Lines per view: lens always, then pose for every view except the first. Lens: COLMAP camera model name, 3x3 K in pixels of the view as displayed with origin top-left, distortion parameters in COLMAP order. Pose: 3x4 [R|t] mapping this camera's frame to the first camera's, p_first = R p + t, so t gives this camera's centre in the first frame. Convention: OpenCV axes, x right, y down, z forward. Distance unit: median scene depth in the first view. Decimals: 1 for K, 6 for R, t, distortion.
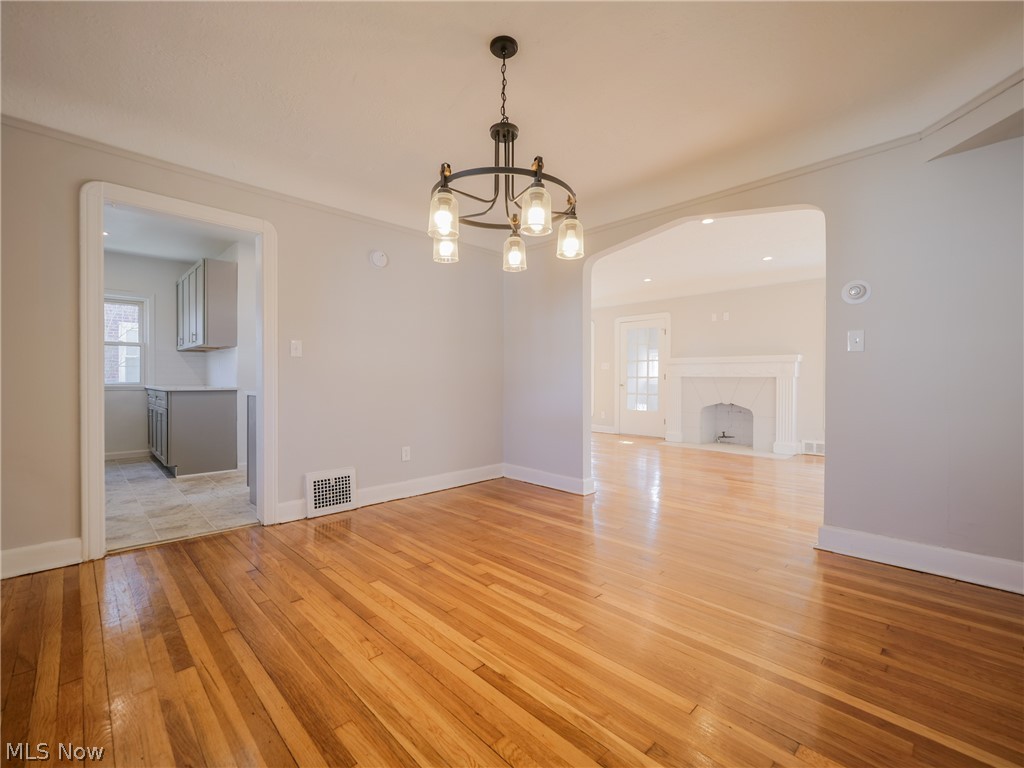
lens RADIAL K [[446.8, 0, 507.5], [0, 446.8, 383.1], [0, 0, 1]] dist [-0.004397, -0.000057]
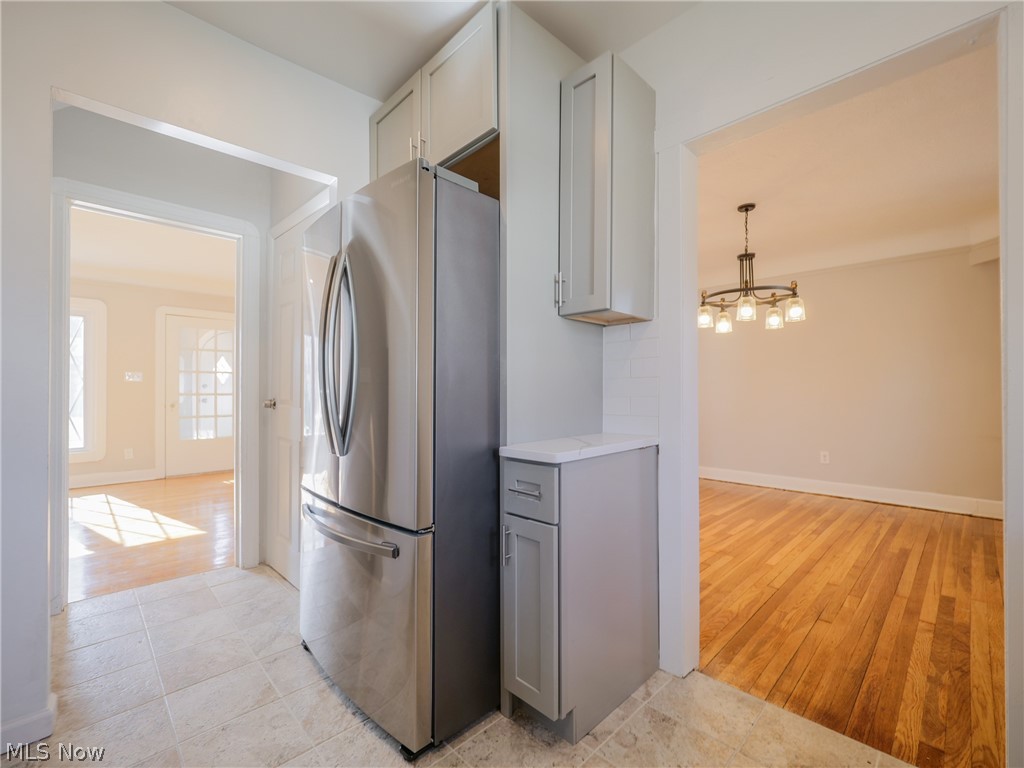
lens RADIAL K [[446.8, 0, 512.9], [0, 446.8, 384.2], [0, 0, 1]] dist [-0.004397, -0.000057]
pose [[0.004173, 0.010932, 0.999932, -0.940180], [0.010911, 0.999880, -0.010977, -0.033958], [-0.999932, 0.010956, 0.004053, 1.029426]]
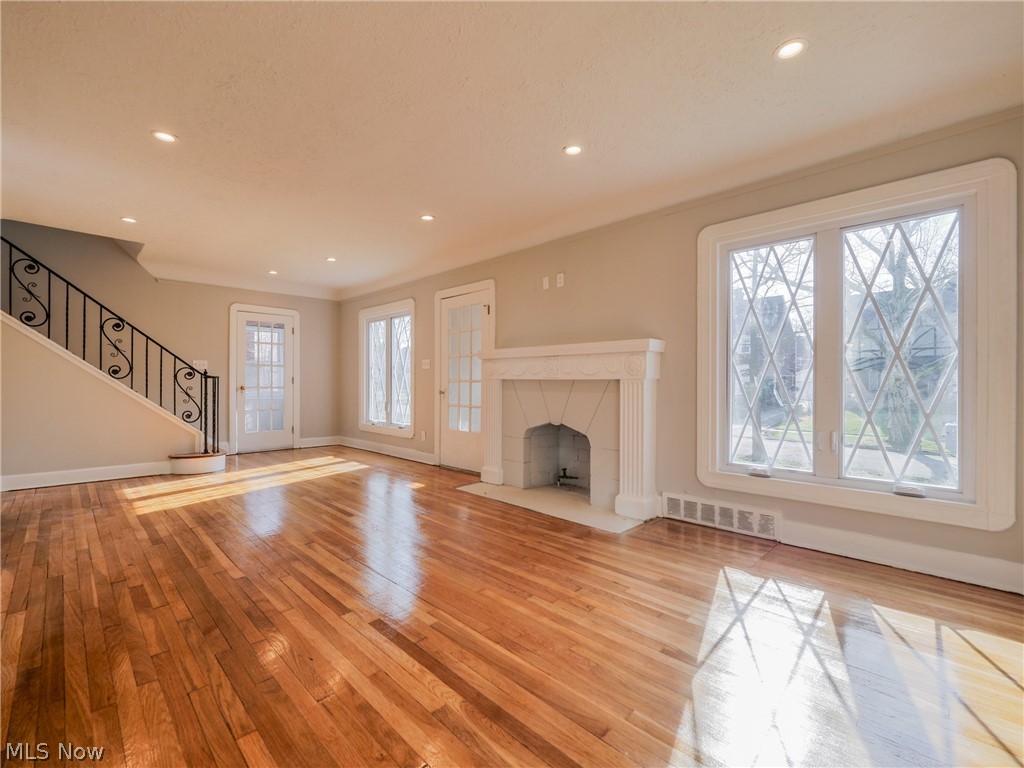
lens RADIAL K [[446.8, 0, 510.6], [0, 446.8, 381.8], [0, 0, 1]] dist [-0.004397, -0.000057]
pose [[0.999832, 0.002547, 0.018178, 0.757797], [-0.002298, 0.999904, -0.013677, -0.005057], [-0.018211, 0.013633, 0.999741, 0.727578]]
